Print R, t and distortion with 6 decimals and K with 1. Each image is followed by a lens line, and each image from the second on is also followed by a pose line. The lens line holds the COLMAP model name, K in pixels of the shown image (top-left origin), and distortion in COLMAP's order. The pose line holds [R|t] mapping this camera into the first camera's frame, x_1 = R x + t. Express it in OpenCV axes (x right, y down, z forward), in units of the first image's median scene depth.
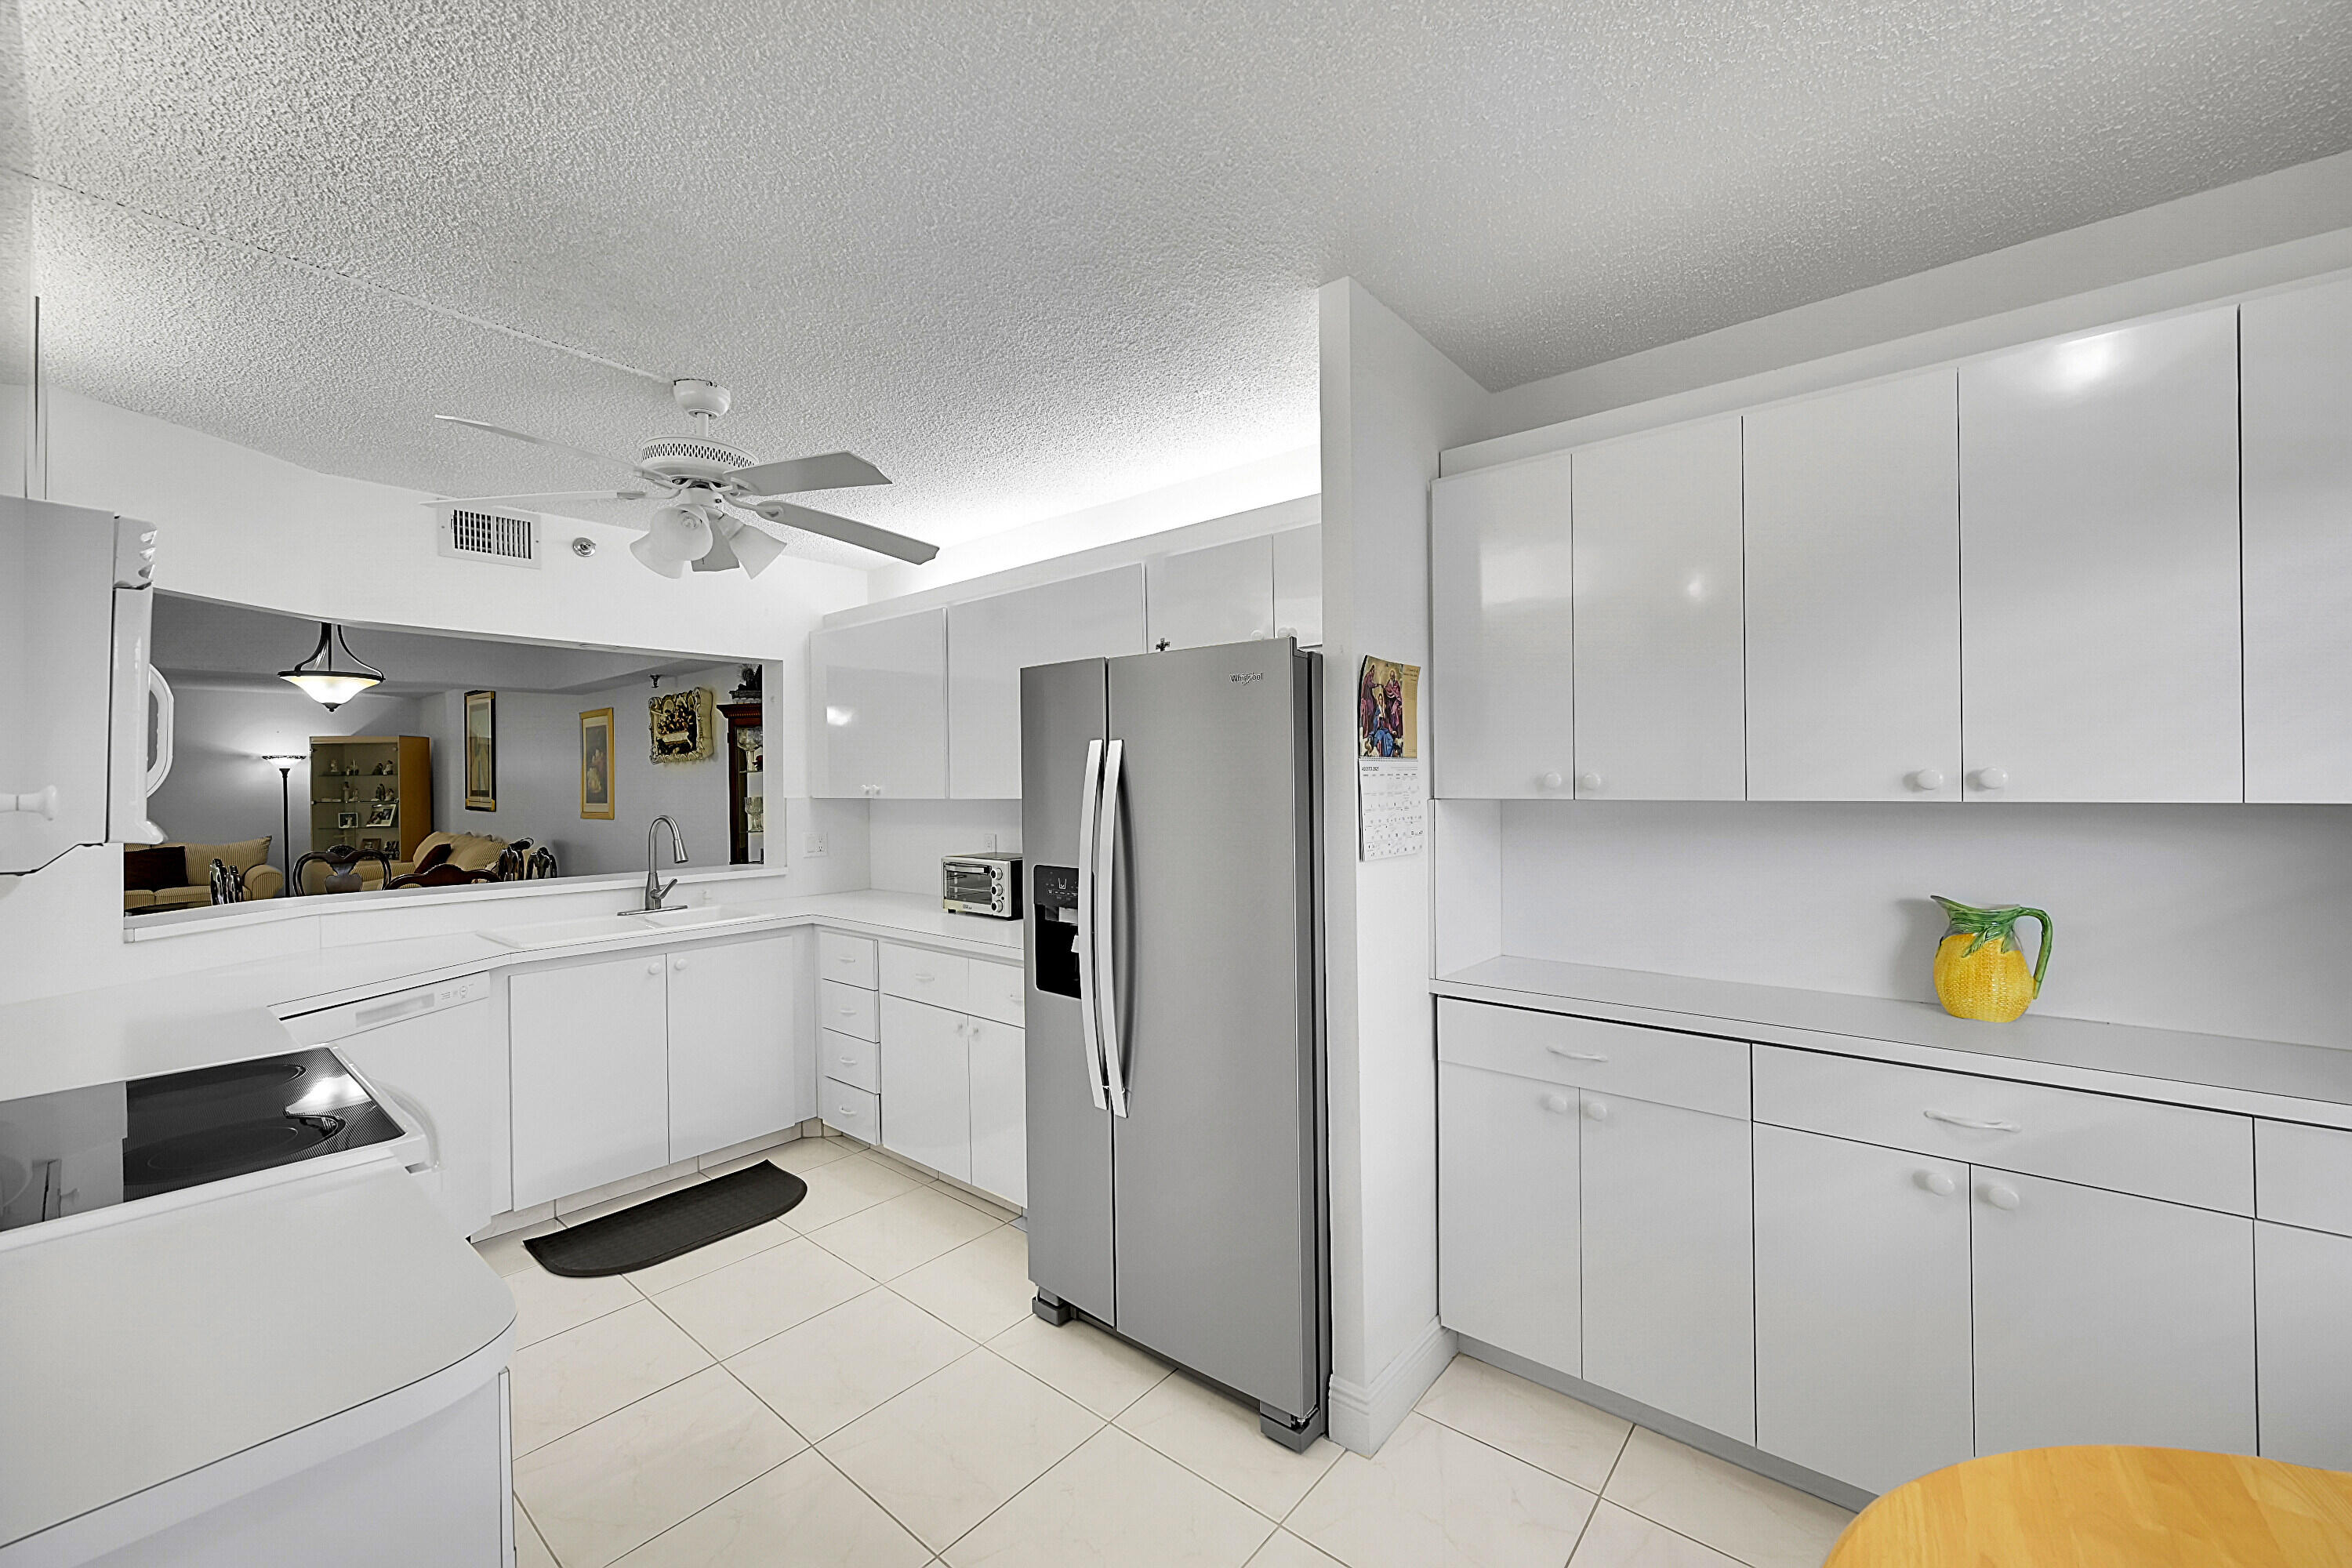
lens RADIAL K [[922.7, 0, 1185.9], [0, 922.7, 773.6], [0, 0, 1]] dist [-0.005352, -0.000106]
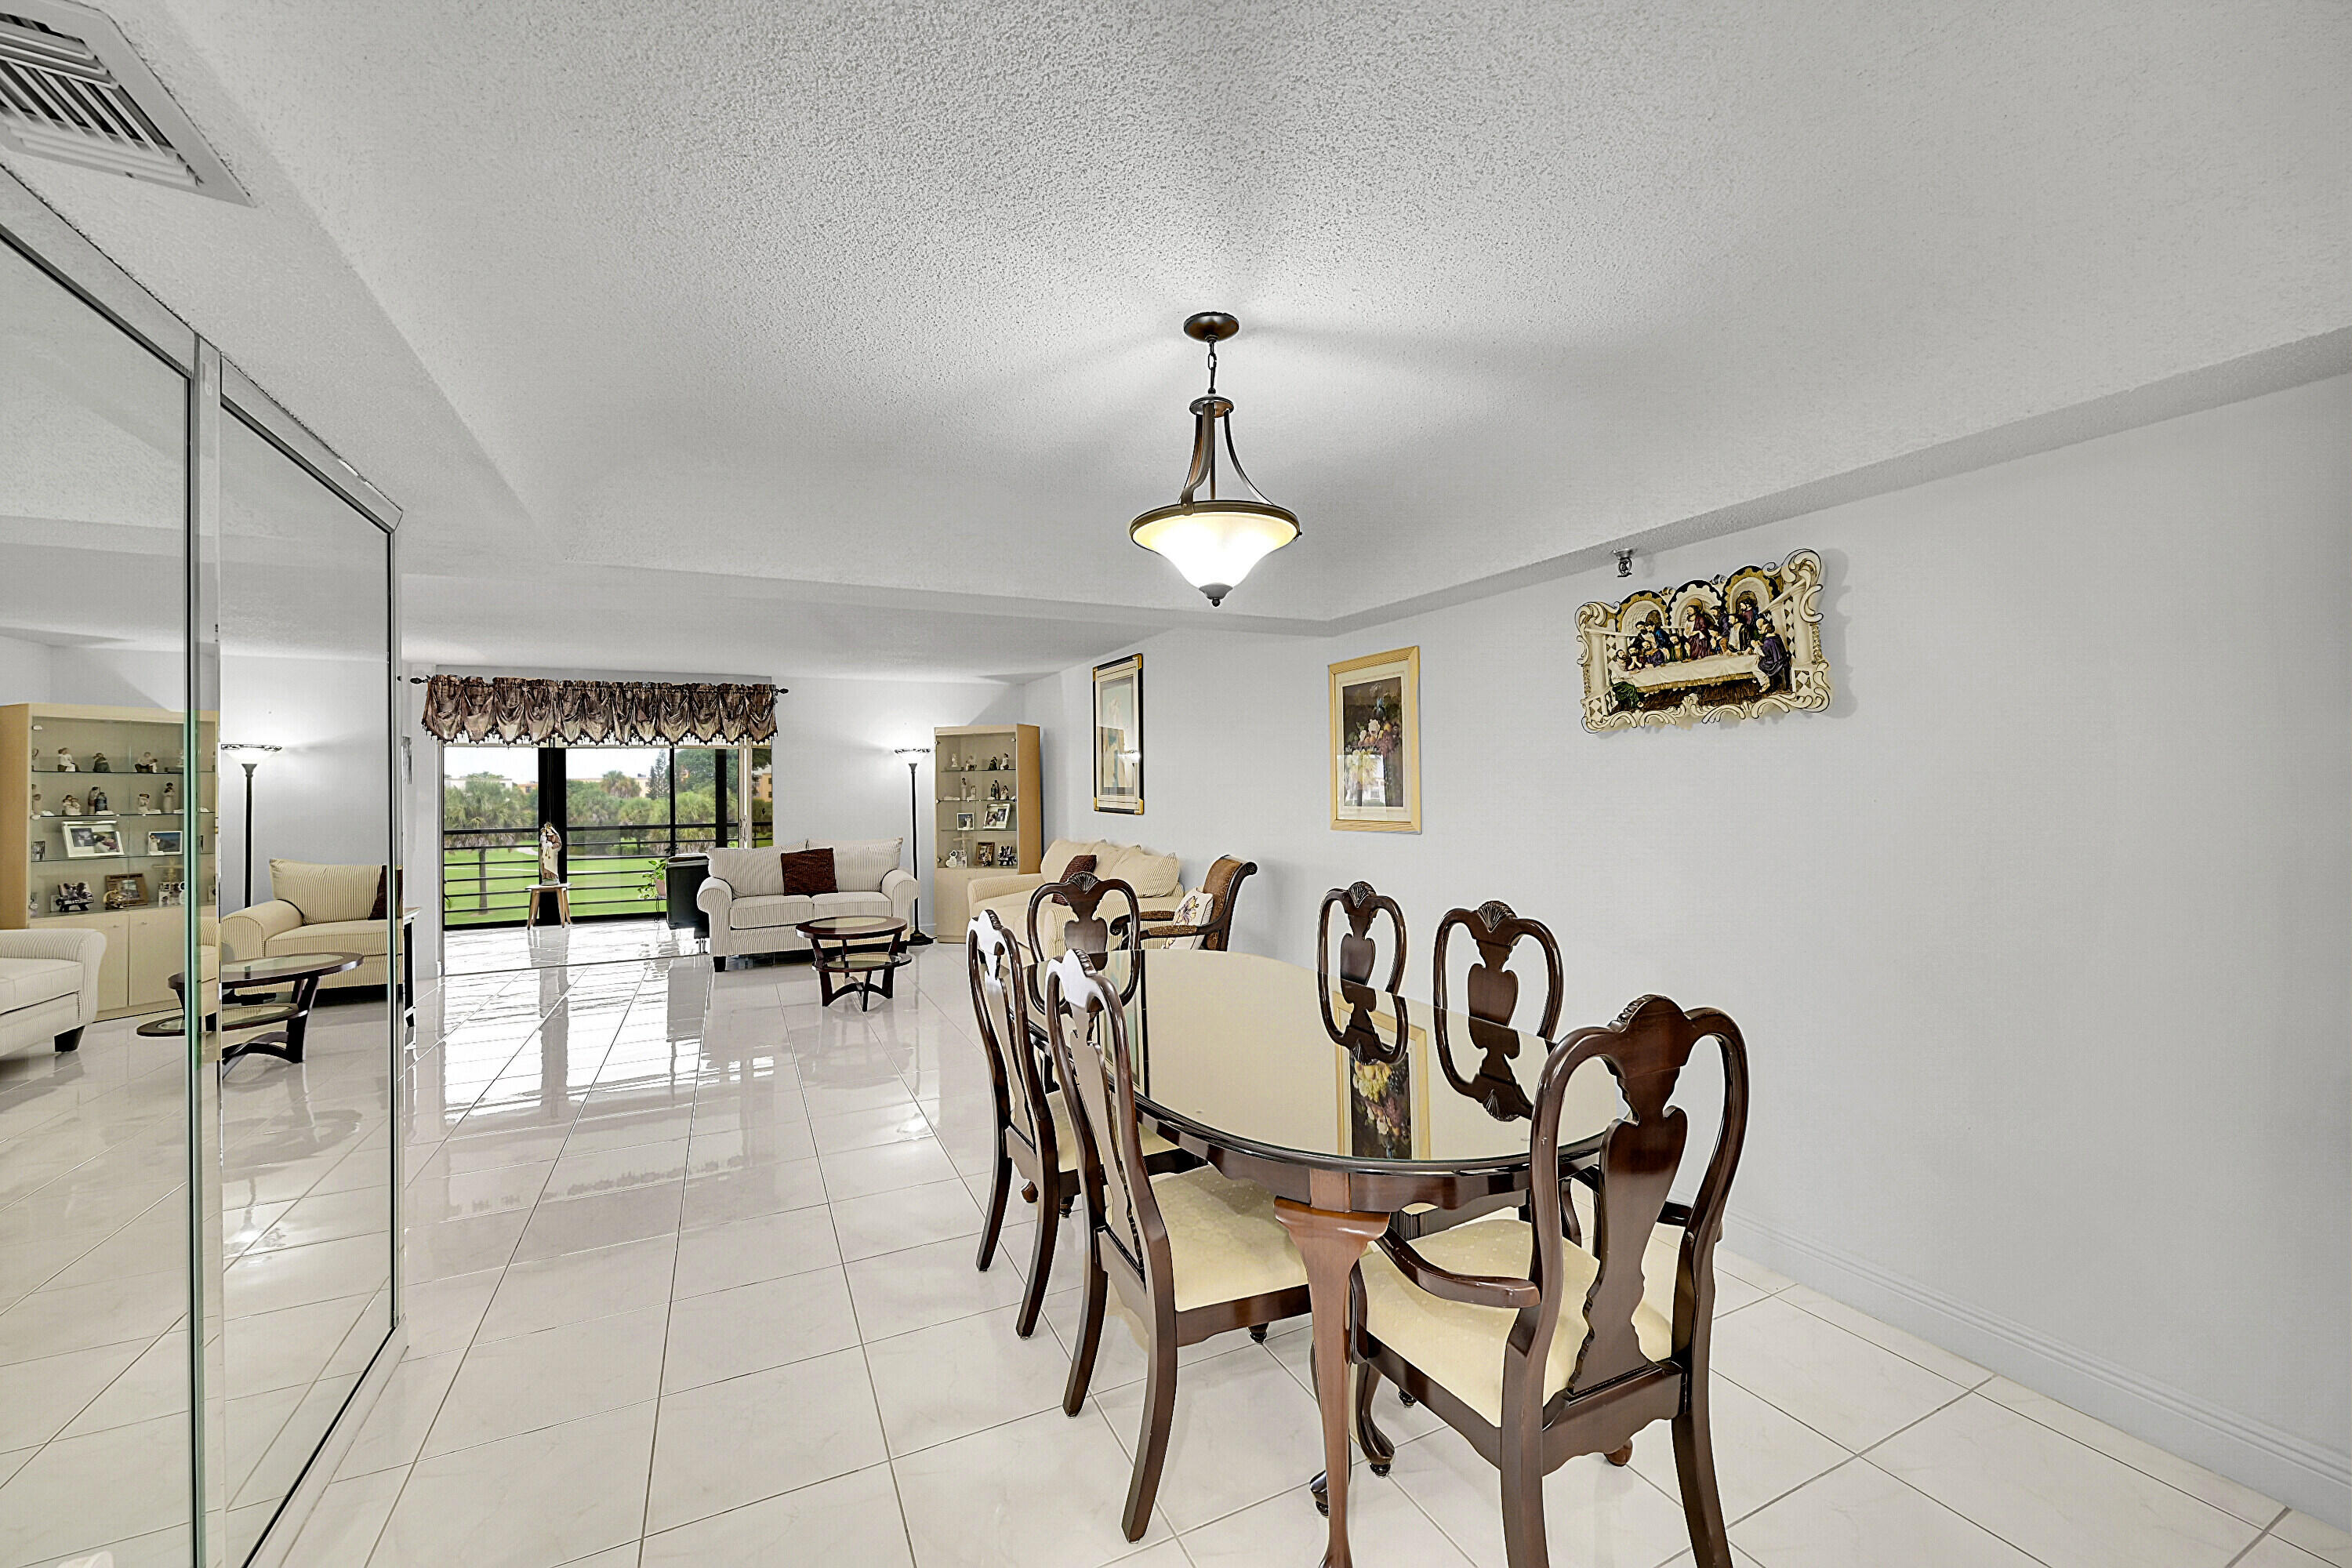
lens RADIAL K [[922.7, 0, 1189.0], [0, 922.7, 771.1], [0, 0, 1]] dist [-0.005352, -0.000106]
pose [[0.914961, -0.006088, -0.403495, -0.585553], [0.004201, 0.999976, -0.005560, 0.013122], [0.403519, 0.003392, 0.914965, 0.444867]]
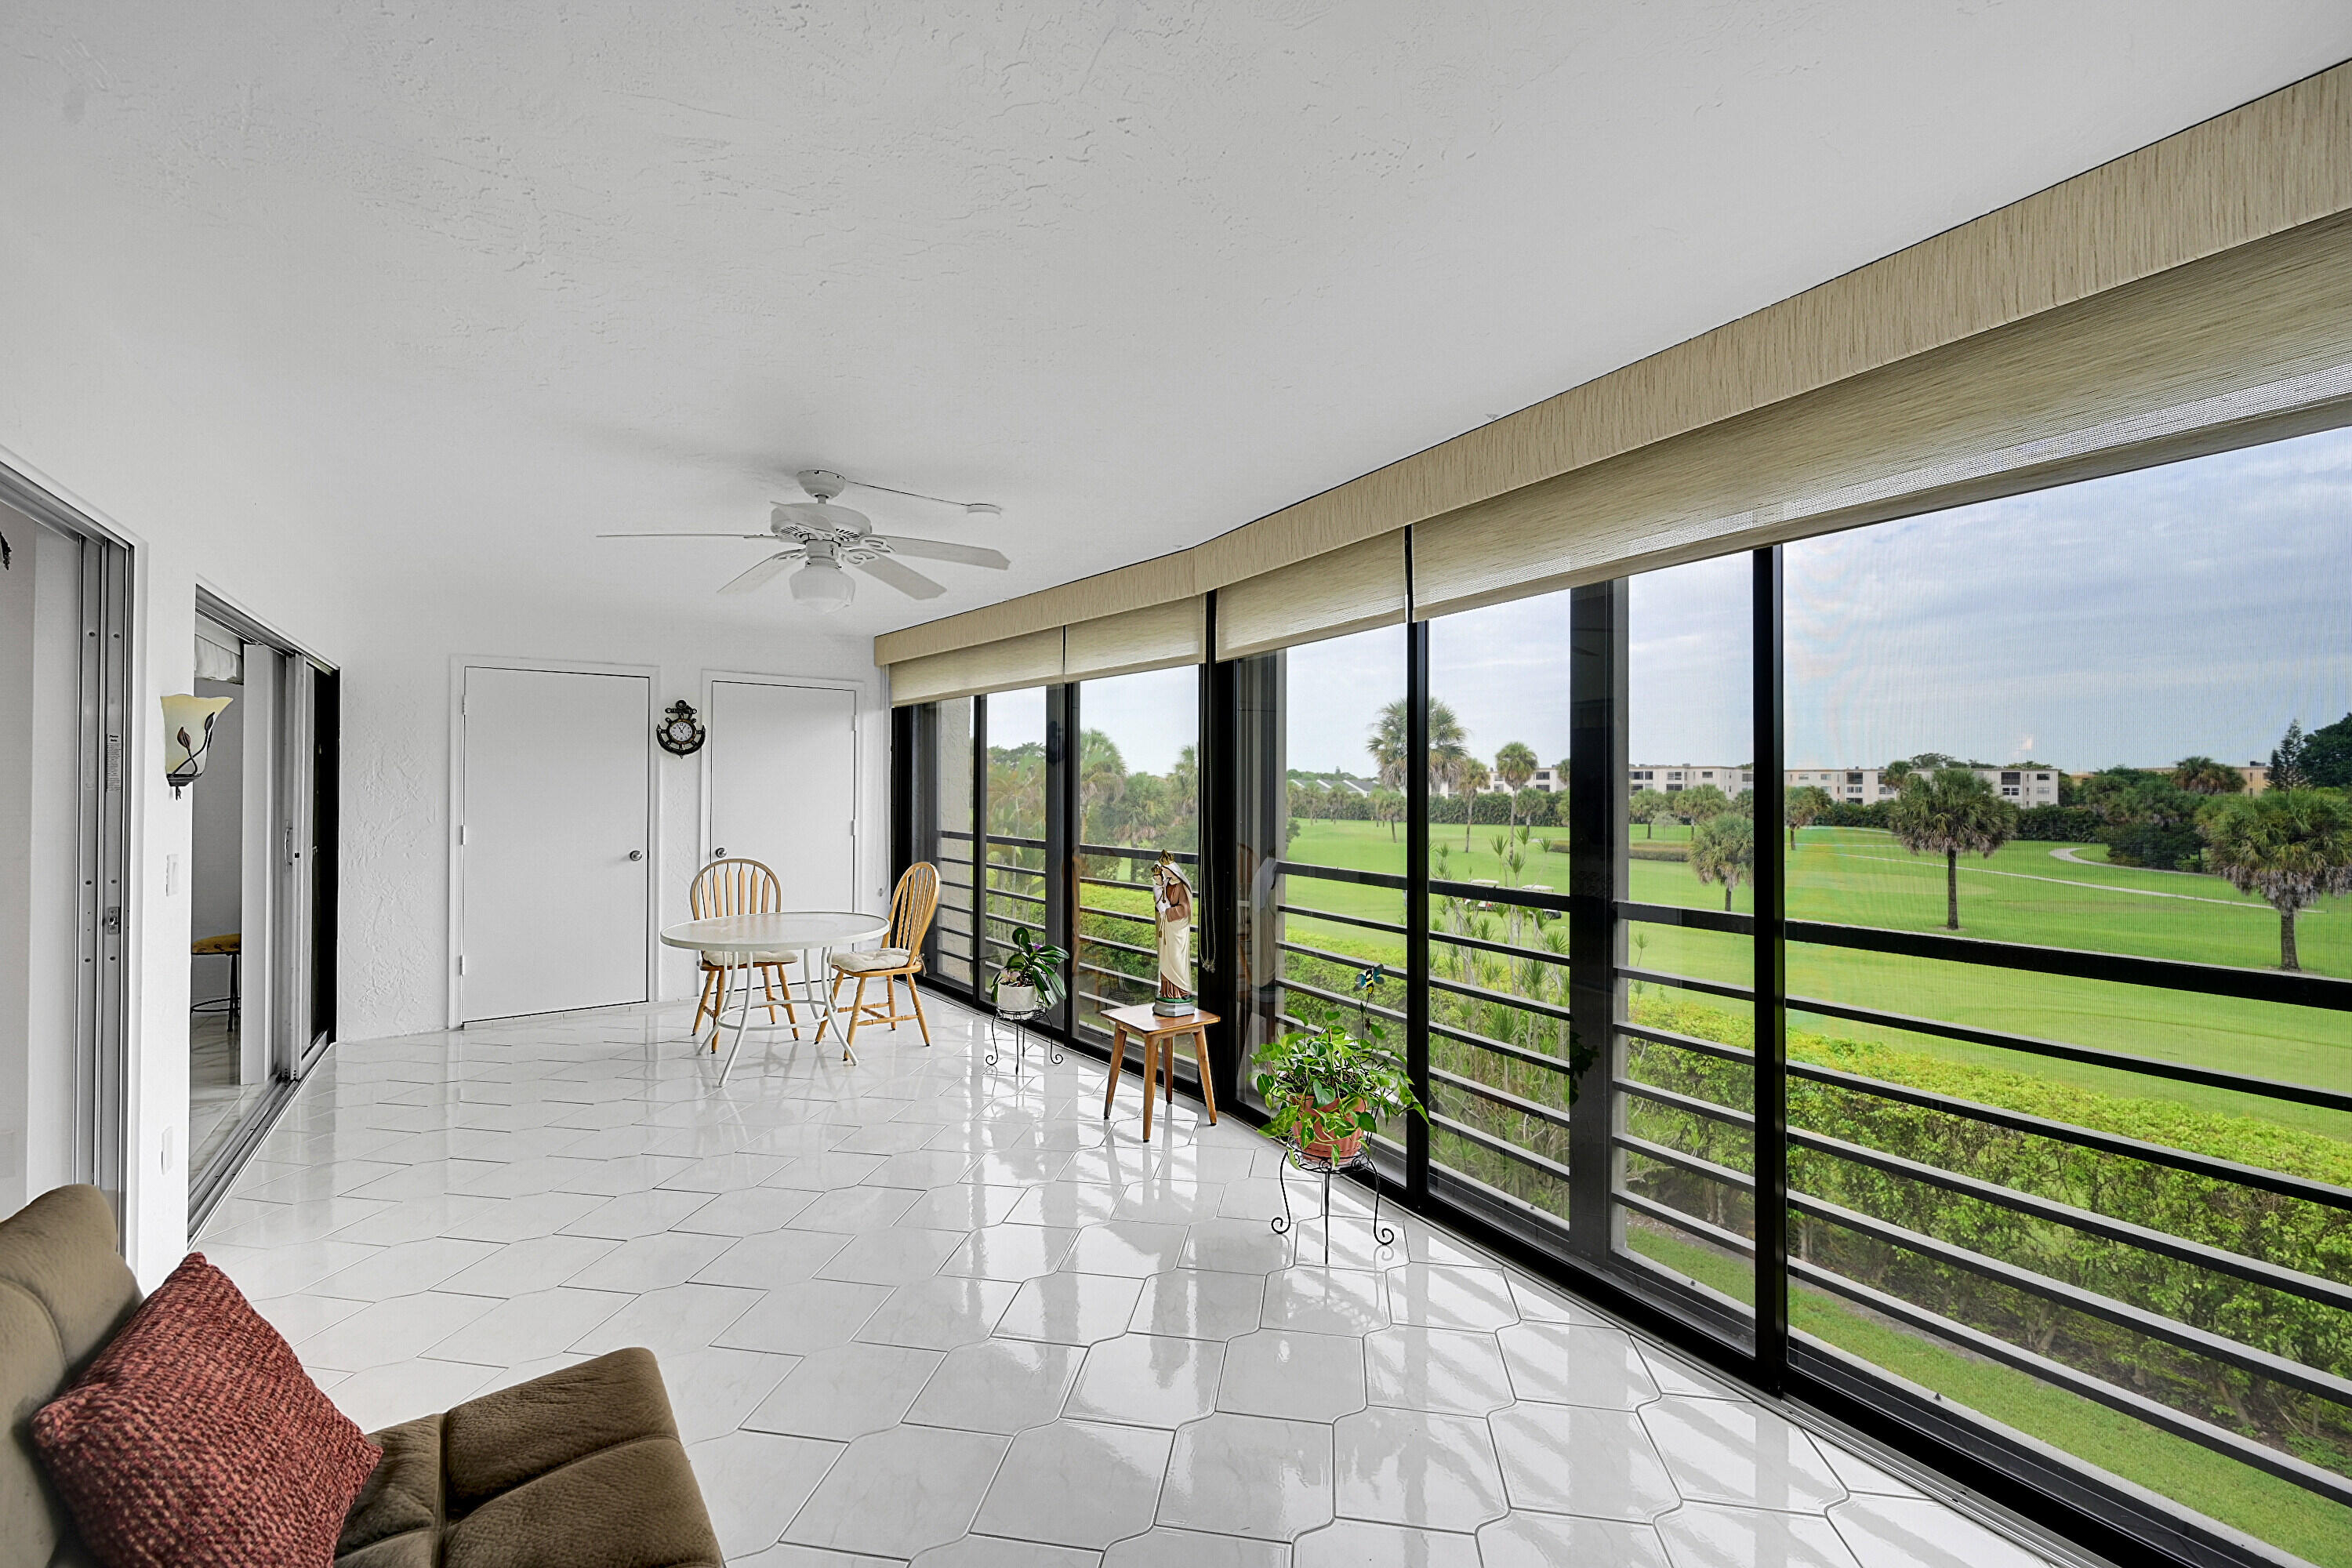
lens RADIAL K [[922.7, 0, 1182.6], [0, 922.7, 779.3], [0, 0, 1]] dist [-0.005352, -0.000106]
pose [[-0.247431, 0.005700, -0.968889, -1.898411], [0.006883, 0.999968, 0.004125, 0.041981], [0.968881, -0.005648, -0.247463, 1.819693]]
